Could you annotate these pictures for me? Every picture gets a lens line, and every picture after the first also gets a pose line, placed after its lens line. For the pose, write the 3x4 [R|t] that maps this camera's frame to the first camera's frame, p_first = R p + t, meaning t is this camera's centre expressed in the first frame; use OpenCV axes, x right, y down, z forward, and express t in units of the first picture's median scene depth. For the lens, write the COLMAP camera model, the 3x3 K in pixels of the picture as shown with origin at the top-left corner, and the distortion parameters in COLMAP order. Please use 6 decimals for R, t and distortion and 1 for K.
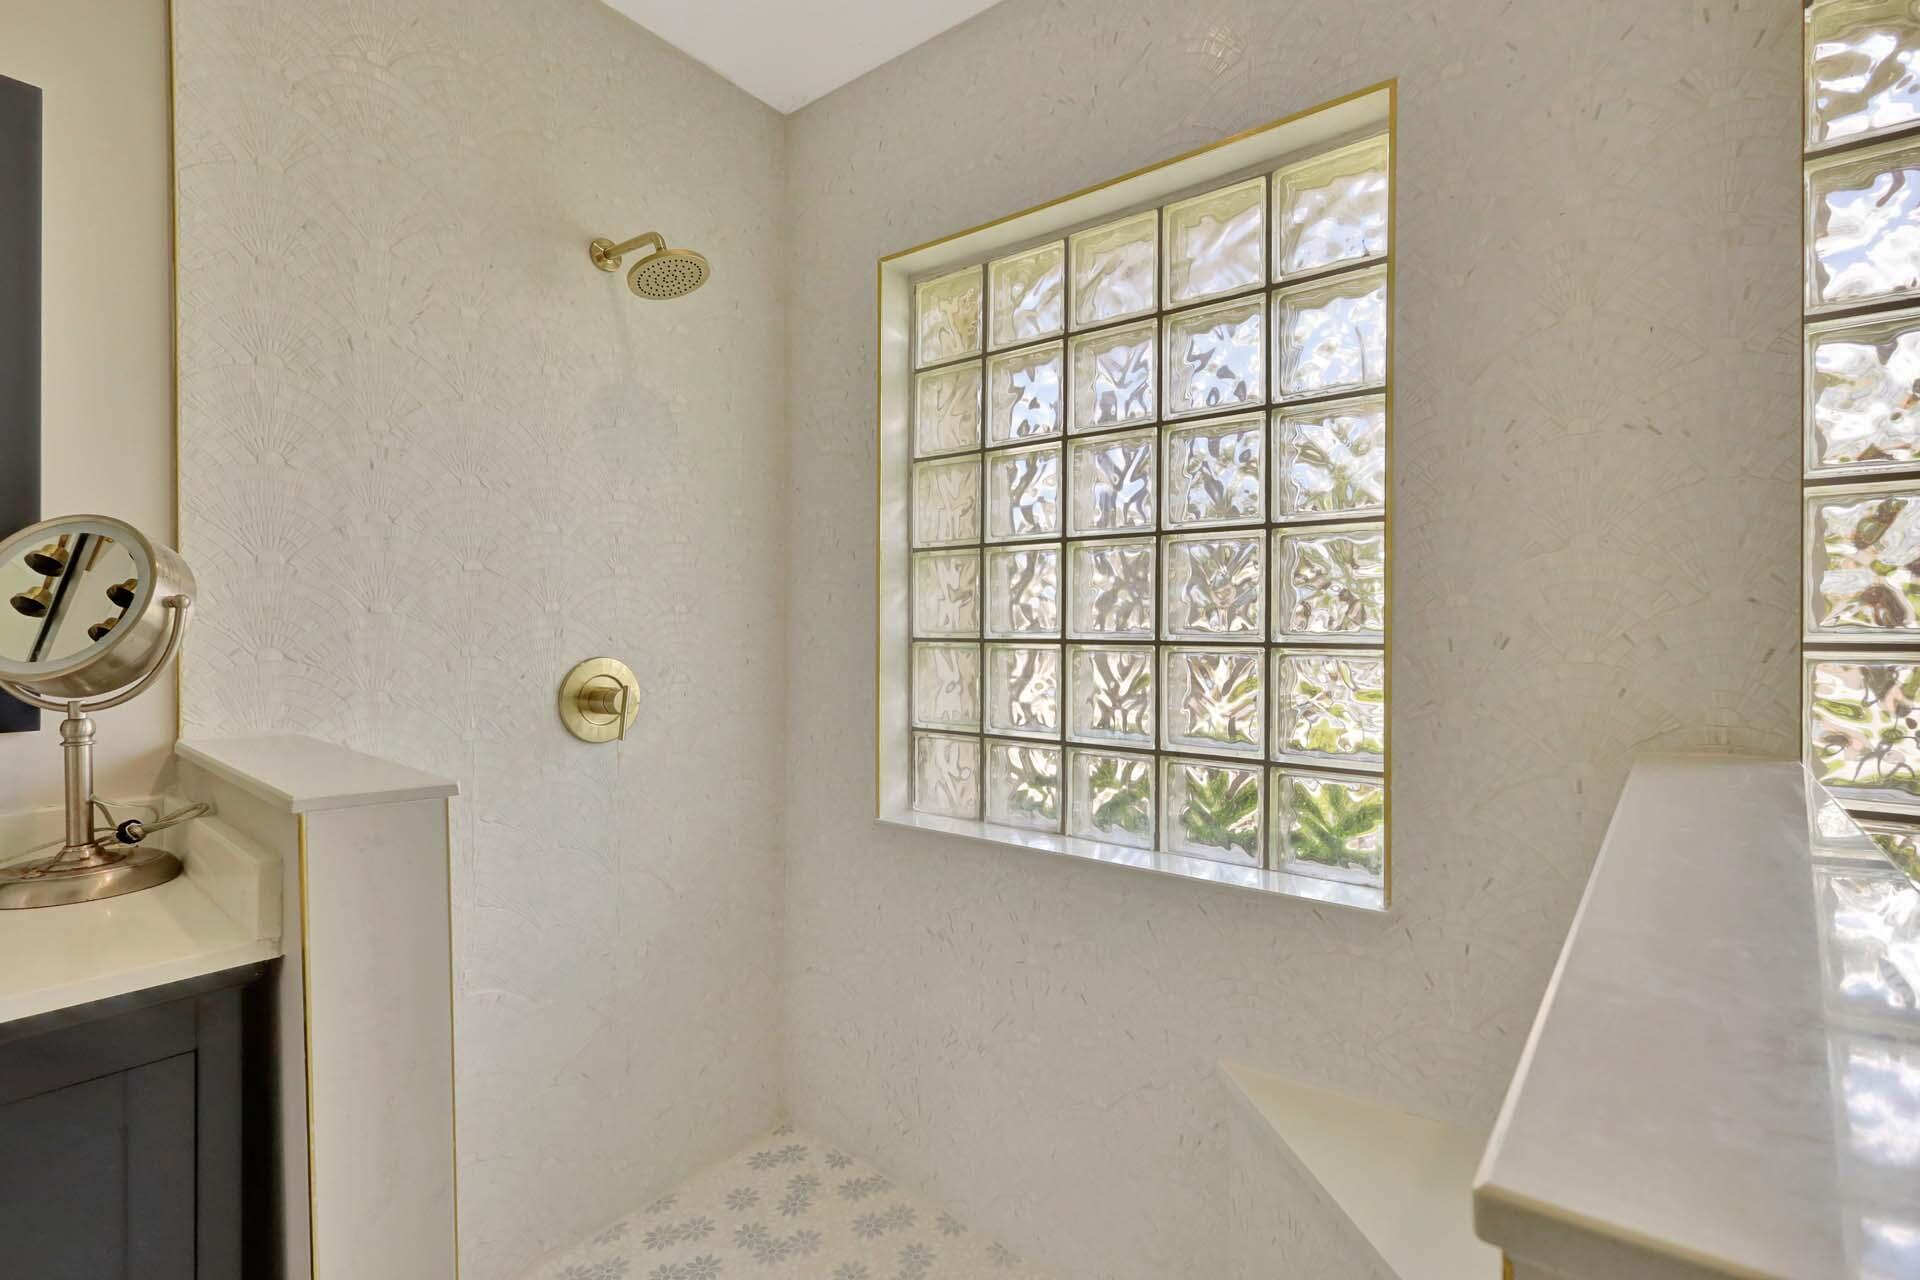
lens RADIAL K [[879.8, 0, 967.7], [0, 879.8, 630.3], [0, 0, 1]] dist [0.001579, -0.000094]
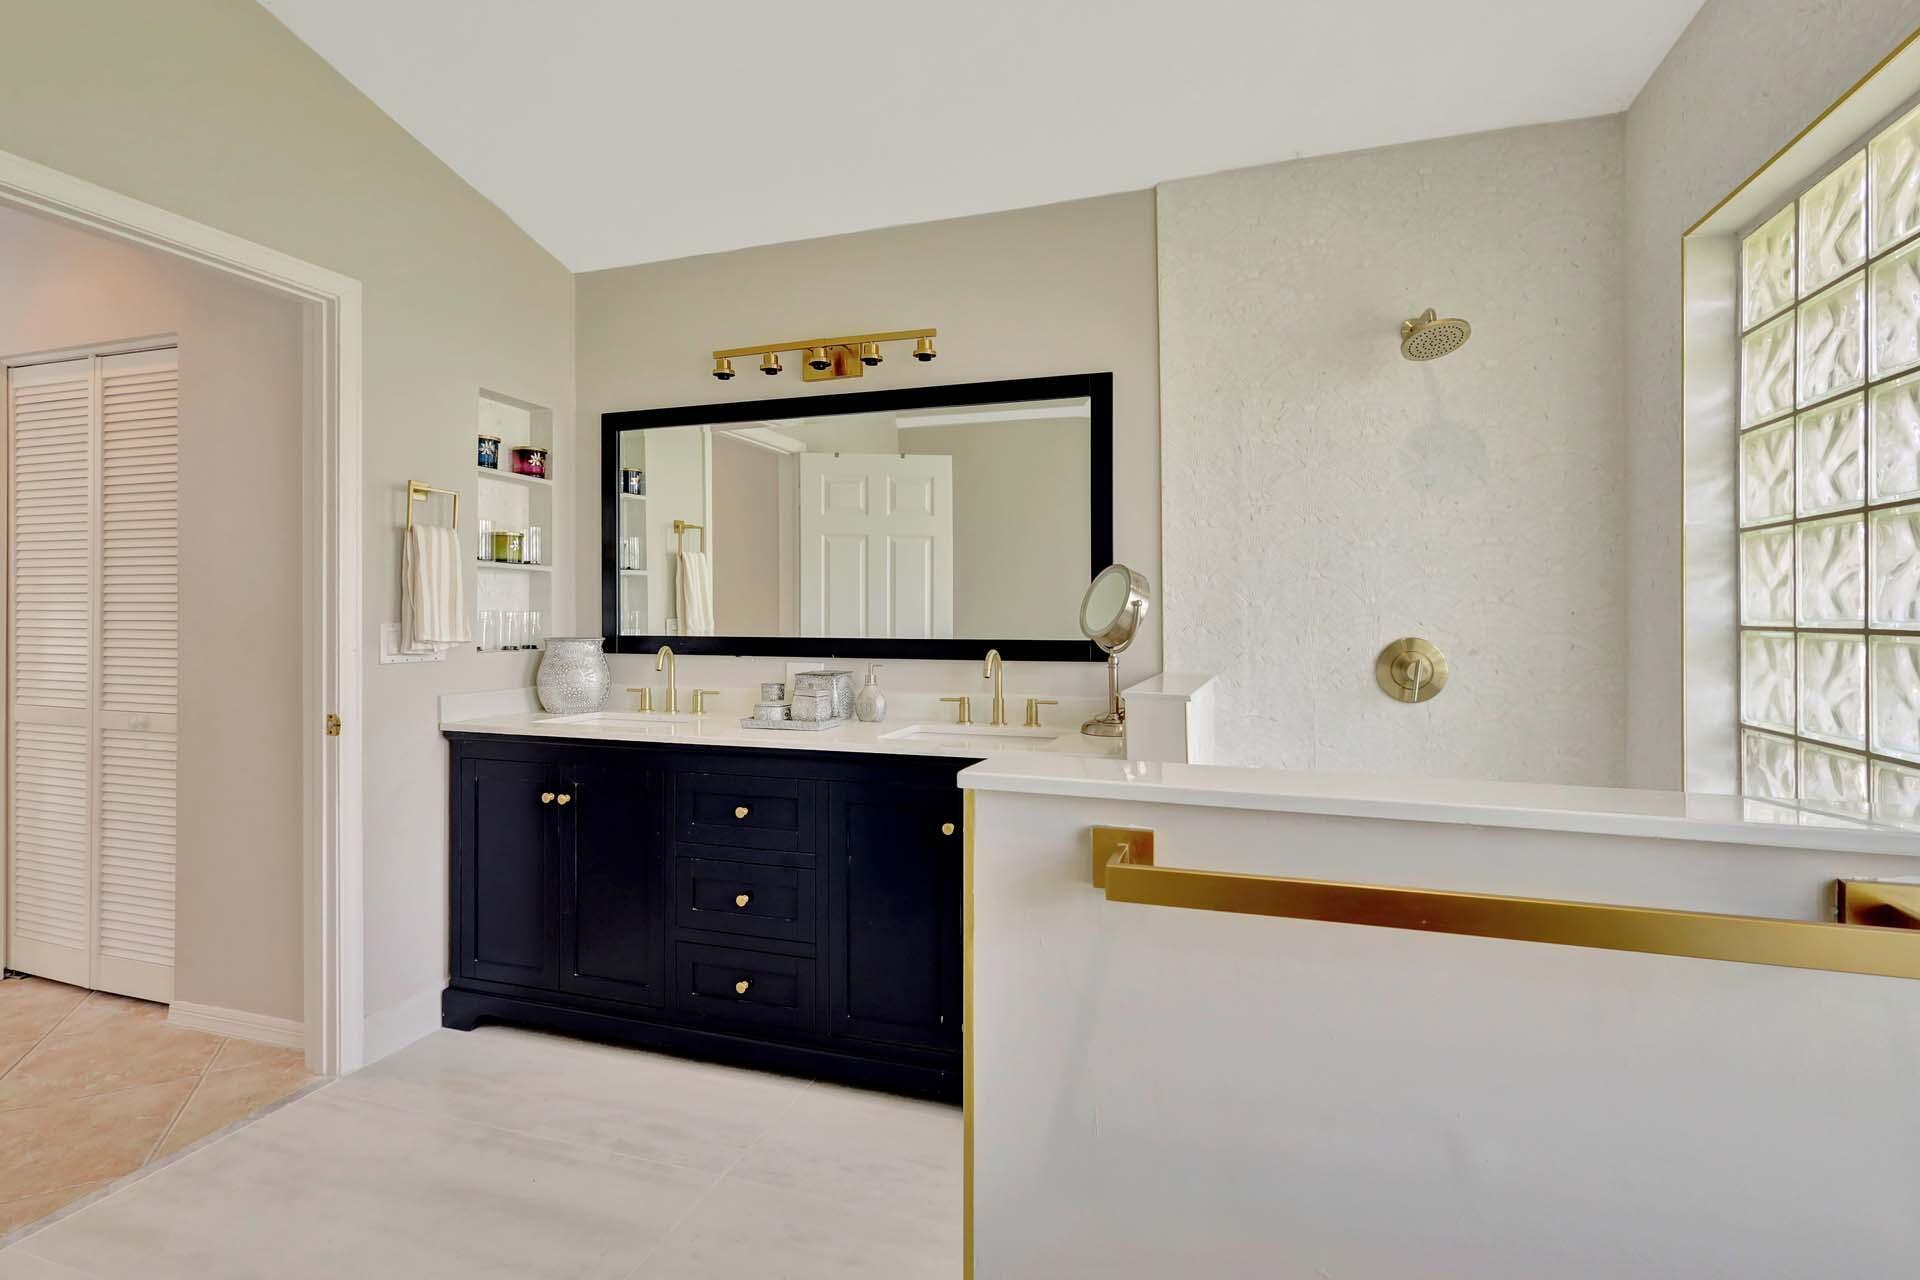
lens RADIAL K [[879.8, 0, 967.1], [0, 879.8, 628.3], [0, 0, 1]] dist [0.001579, -0.000094]
pose [[0.365189, 0.012599, -0.930848, 0.576085], [-0.002166, 0.999917, 0.012684, 0.001367], [0.930931, -0.002615, 0.365186, -0.098645]]
